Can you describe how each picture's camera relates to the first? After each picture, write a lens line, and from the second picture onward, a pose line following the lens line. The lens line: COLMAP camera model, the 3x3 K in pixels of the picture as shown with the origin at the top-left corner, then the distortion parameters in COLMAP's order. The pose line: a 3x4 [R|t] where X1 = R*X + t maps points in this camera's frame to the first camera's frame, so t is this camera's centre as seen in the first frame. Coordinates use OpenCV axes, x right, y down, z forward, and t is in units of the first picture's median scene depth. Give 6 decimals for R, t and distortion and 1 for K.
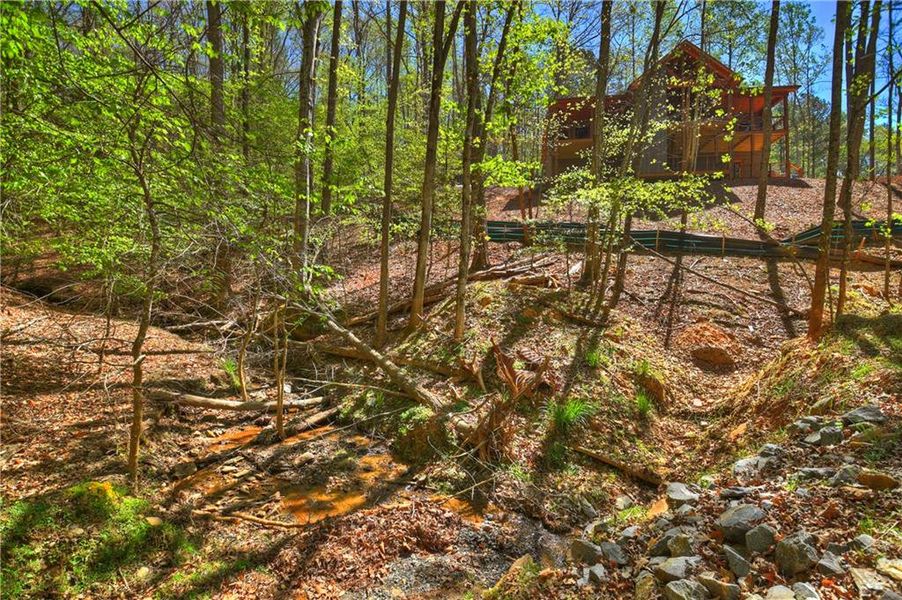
lens RADIAL K [[408.5, 0, 445.6], [0, 408.5, 300.3], [0, 0, 1]] dist [-0.000624, -0.000479]
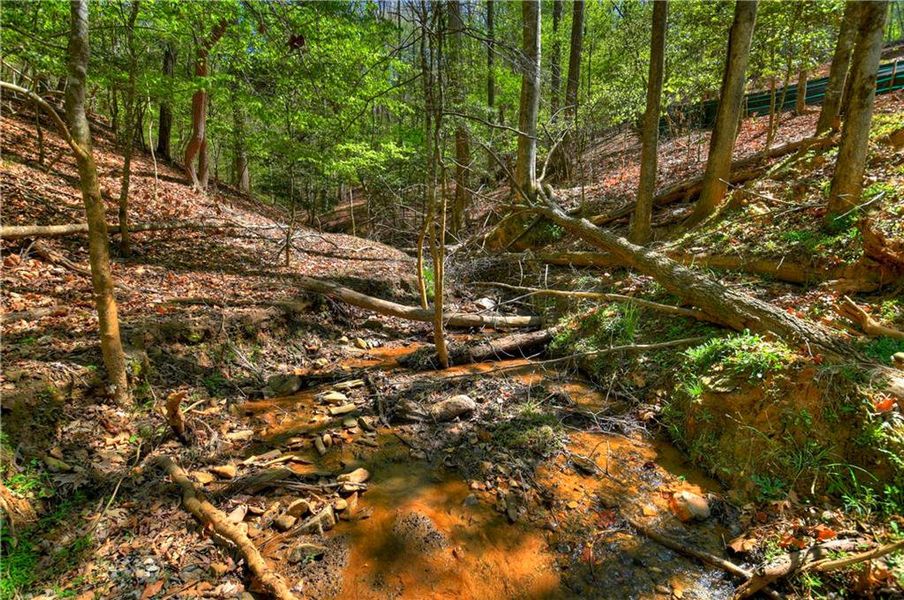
lens RADIAL K [[409.4, 0, 446.6], [0, 409.4, 300.3], [0, 0, 1]] dist [-0.000624, -0.000479]
pose [[0.825062, 0.061240, -0.561713, -0.078843], [0.000650, 0.994006, 0.109325, 0.186761], [0.565041, -0.090565, 0.820077, 0.543496]]
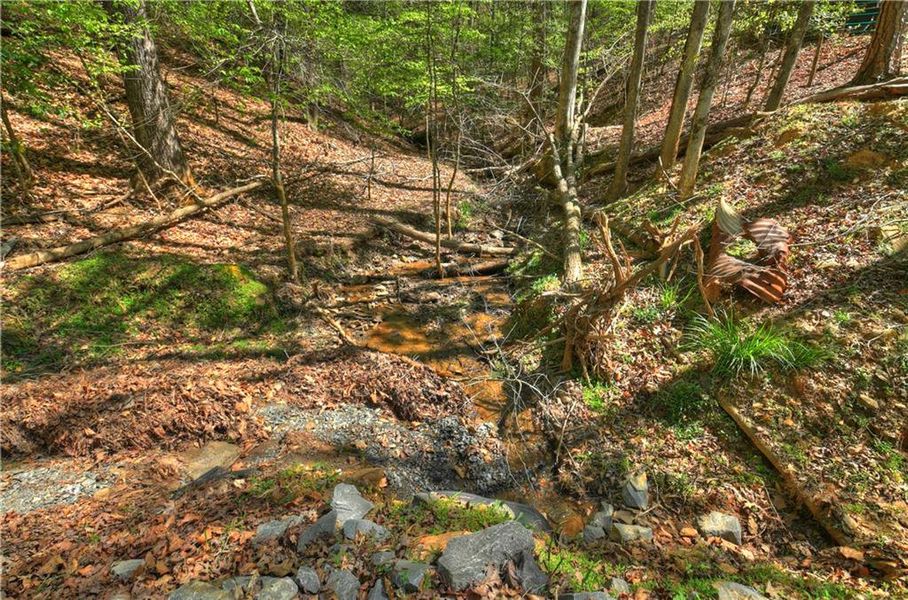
lens RADIAL K [[401.1, 0, 433.4], [0, 401.1, 300.8], [0, 0, 1]] dist [-0.000071, -0.000121]
pose [[0.653956, 0.271468, -0.706150, 0.347530], [-0.008352, 0.935936, 0.352070, 0.030290], [0.756487, -0.224341, 0.614328, 0.333605]]
